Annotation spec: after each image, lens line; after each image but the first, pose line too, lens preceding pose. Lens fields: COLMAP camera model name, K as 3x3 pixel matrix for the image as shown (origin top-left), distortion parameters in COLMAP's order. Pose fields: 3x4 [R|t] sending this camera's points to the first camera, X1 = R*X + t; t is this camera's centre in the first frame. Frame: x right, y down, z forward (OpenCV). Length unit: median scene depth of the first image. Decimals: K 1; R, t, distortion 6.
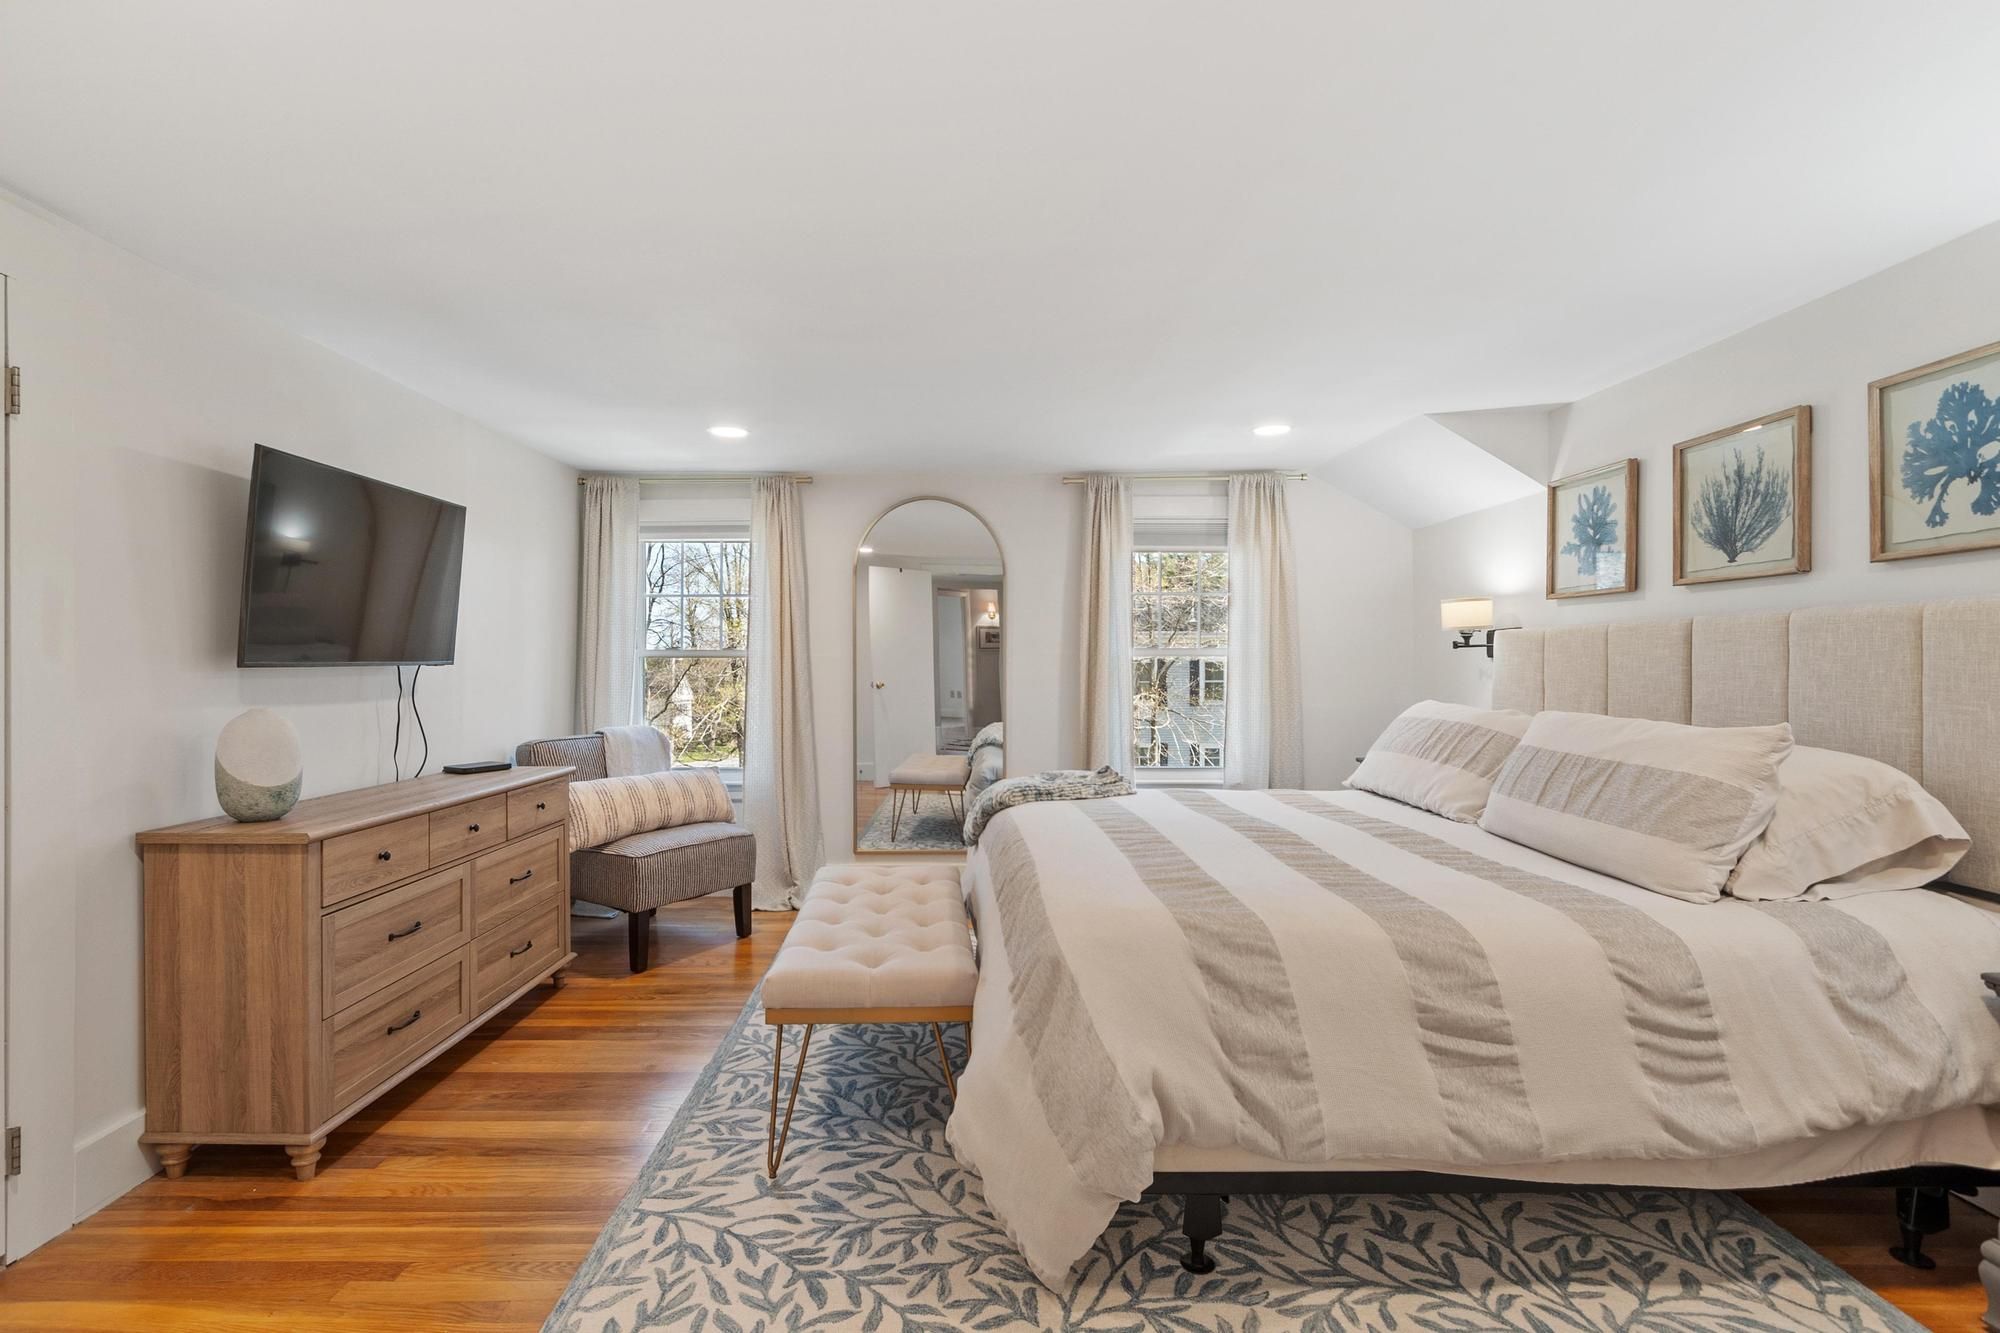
lens RADIAL K [[972.4, 0, 994.8], [0, 972.4, 668.5], [0, 0, 1]] dist [-0.015437, -0.000149]
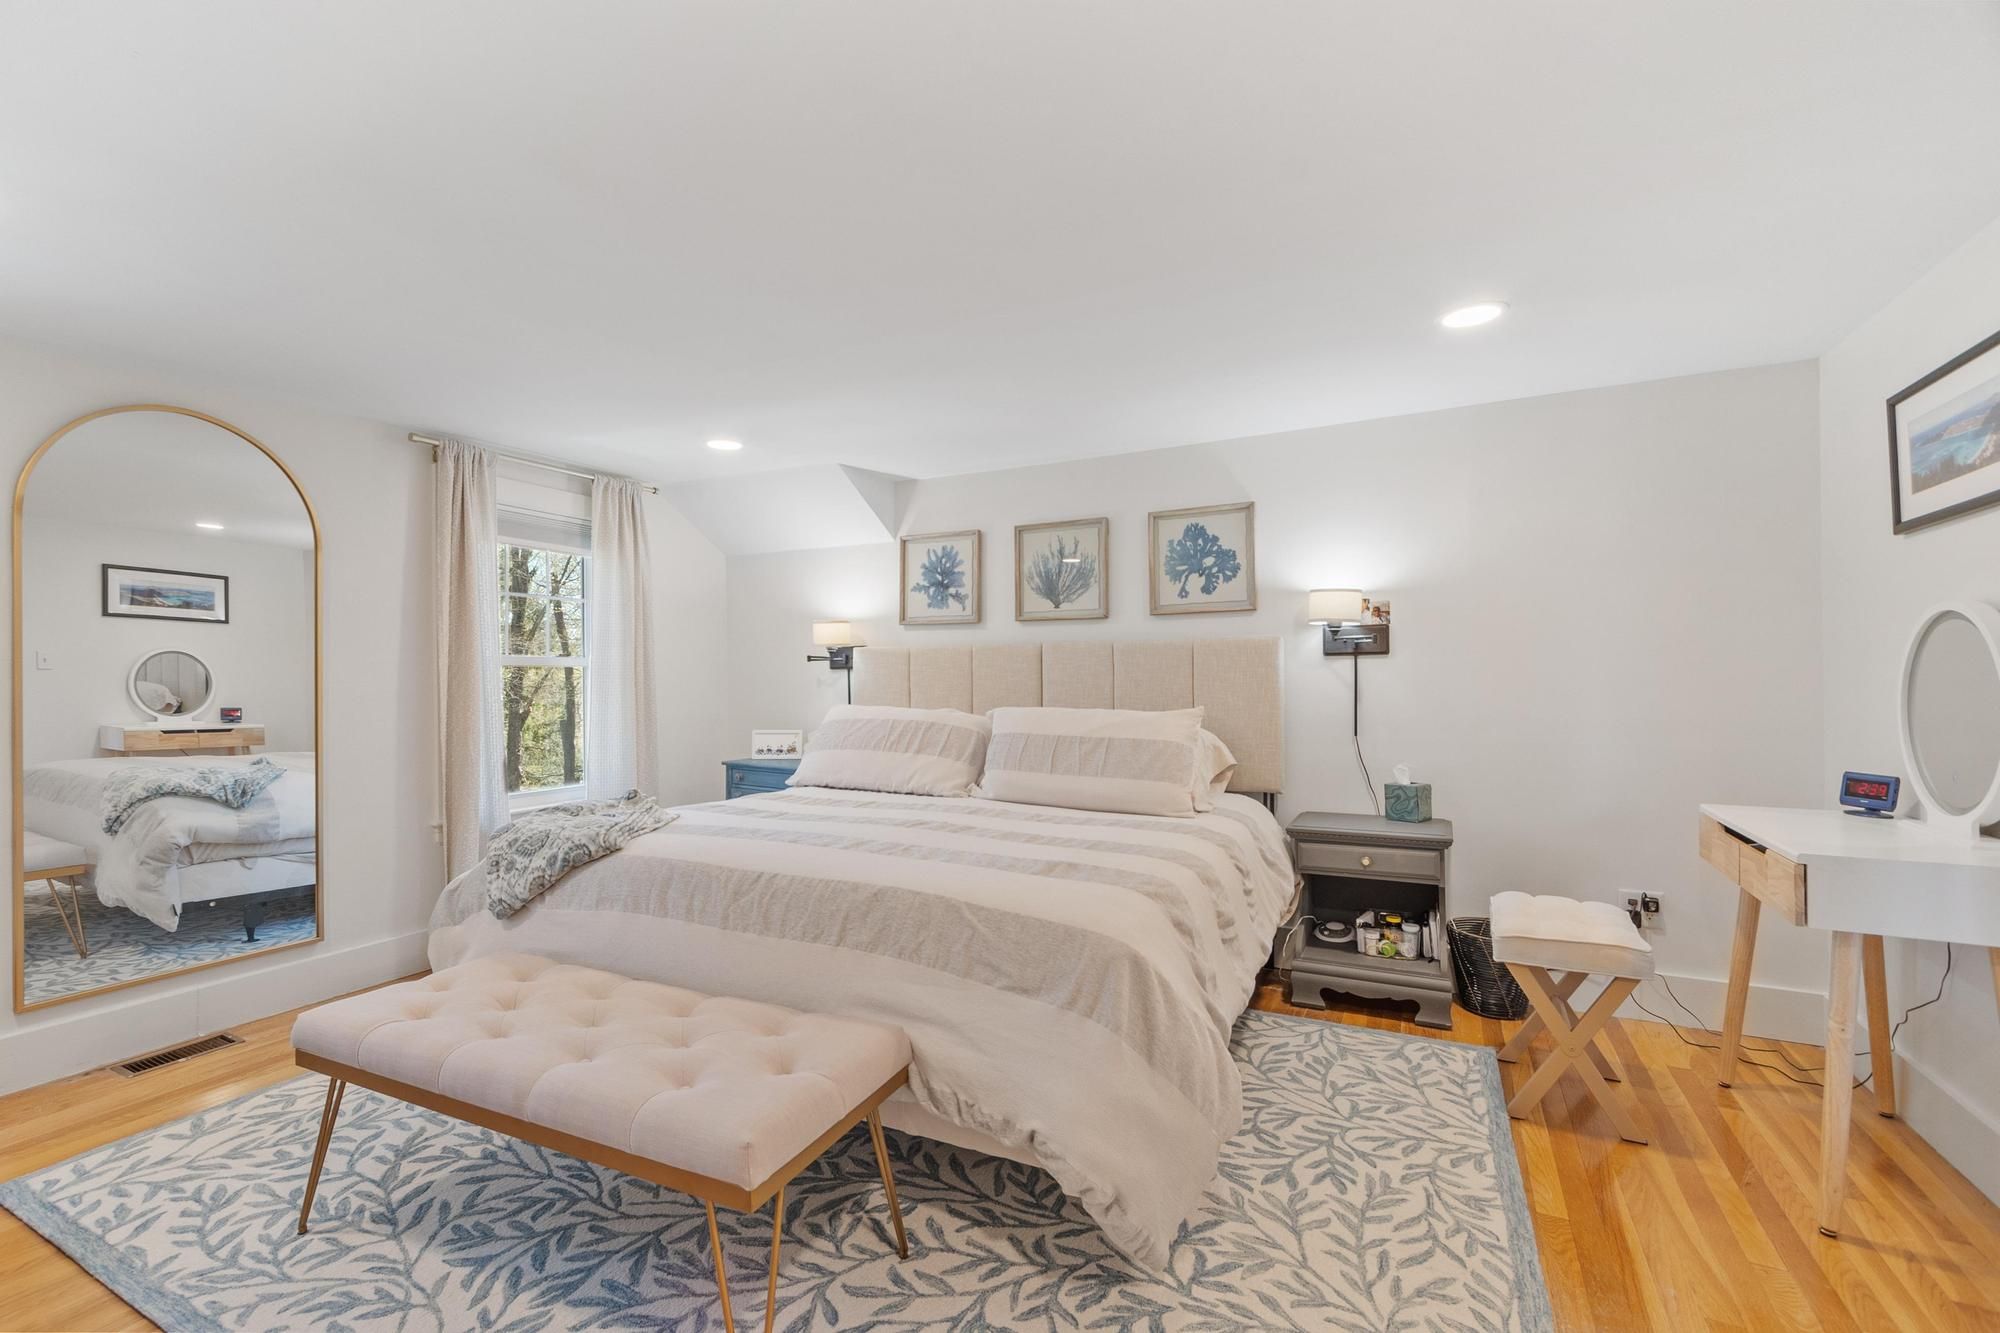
lens RADIAL K [[864.5, 0, 996.1], [0, 864.5, 666.5], [0, 0, 1]] dist [0.002696, 0.000246]
pose [[0.466606, 0.012132, 0.884382, -0.493222], [0.006010, 0.999839, -0.016887, 0.006517], [-0.884445, 0.013194, 0.466459, 0.414254]]
